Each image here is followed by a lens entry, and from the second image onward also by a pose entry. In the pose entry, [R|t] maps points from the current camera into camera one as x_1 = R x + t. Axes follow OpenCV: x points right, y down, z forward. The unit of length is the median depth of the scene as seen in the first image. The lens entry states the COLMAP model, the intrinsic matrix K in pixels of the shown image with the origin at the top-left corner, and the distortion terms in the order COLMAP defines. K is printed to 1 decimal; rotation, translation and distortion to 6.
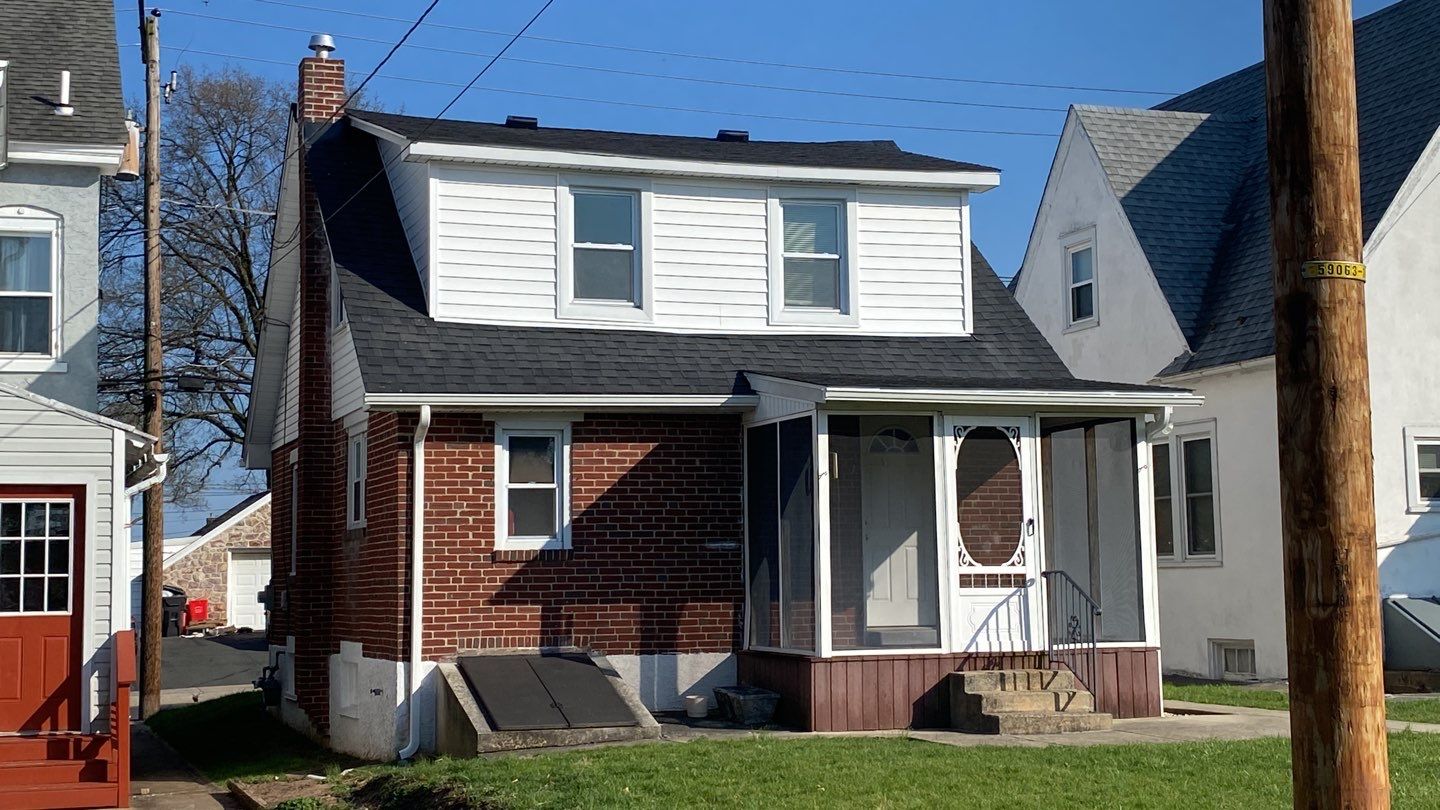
lens RADIAL K [[2033.7, 0, 720.0], [0, 2033.7, 405.0], [0, 0, 1]] dist [0.151194, -0.028247]
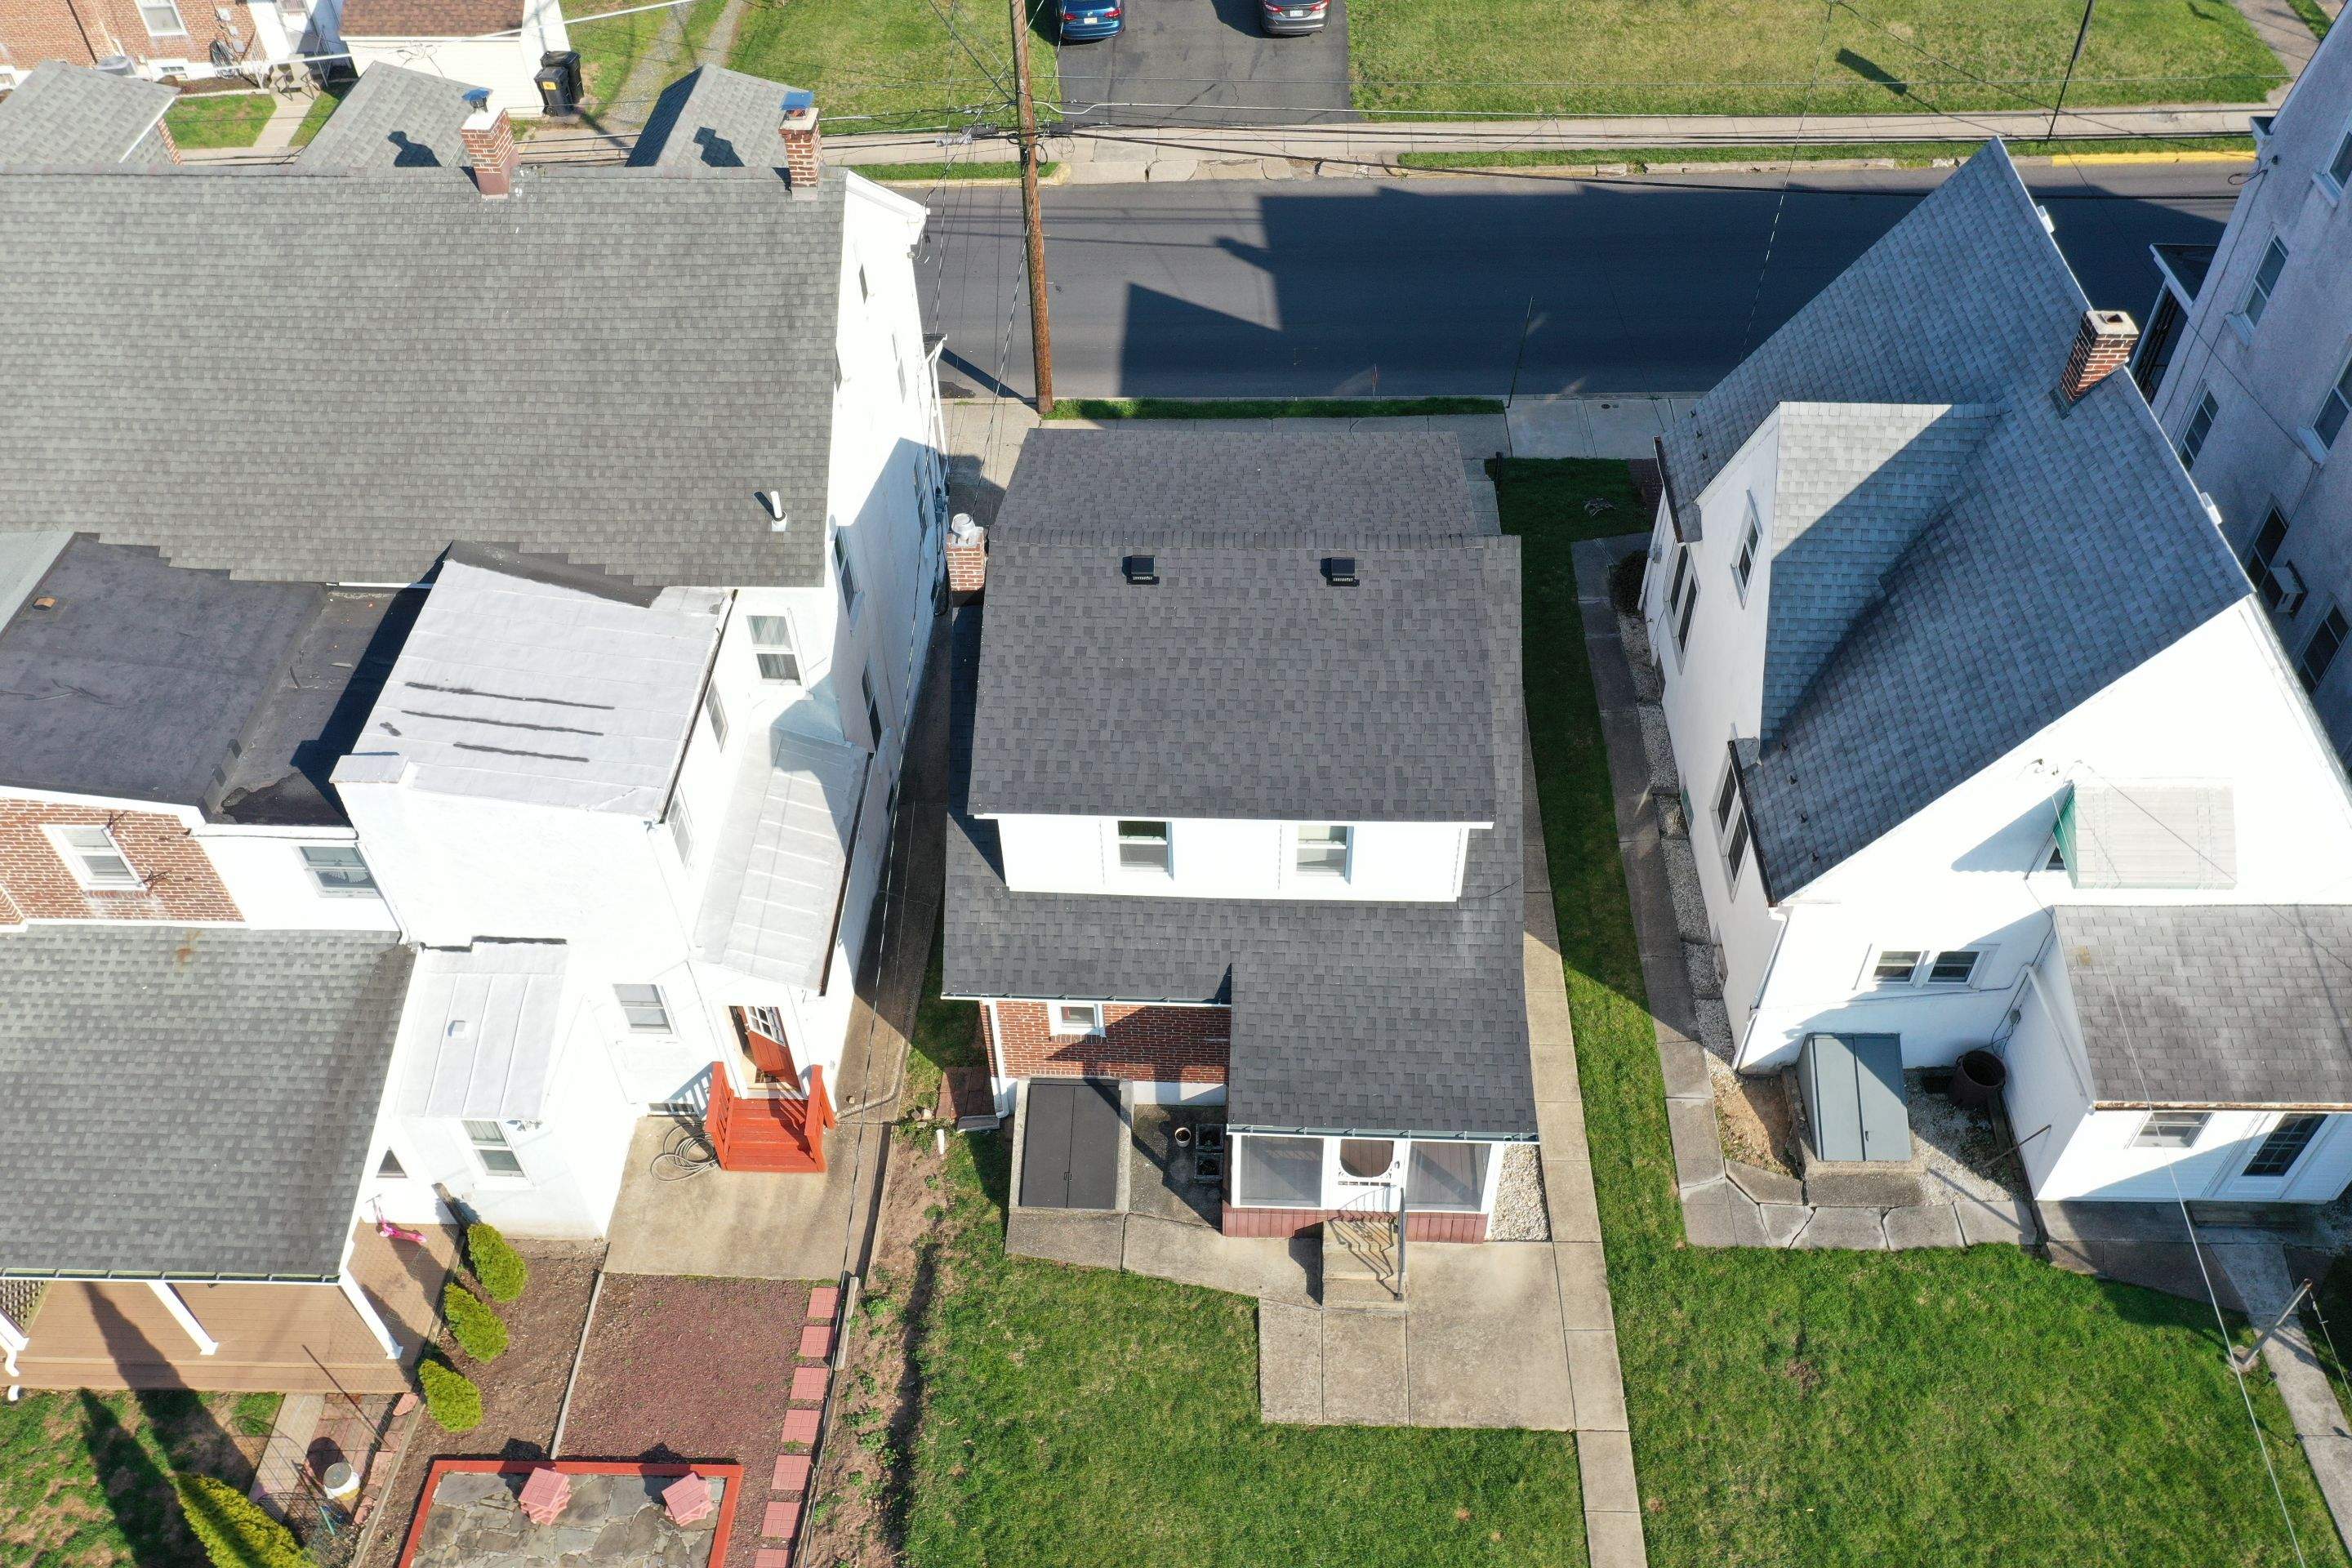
lens RADIAL K [[1872.2, 0, 1169.8], [0, 1872.2, 785.6], [0, 0, 1]] dist [0.007332, 0.007115]
pose [[0.931061, 0.259736, -0.256248, 0.259576], [0.041918, 0.621514, 0.782281, -1.063672], [0.362449, -0.739092, 0.567779, 0.408090]]
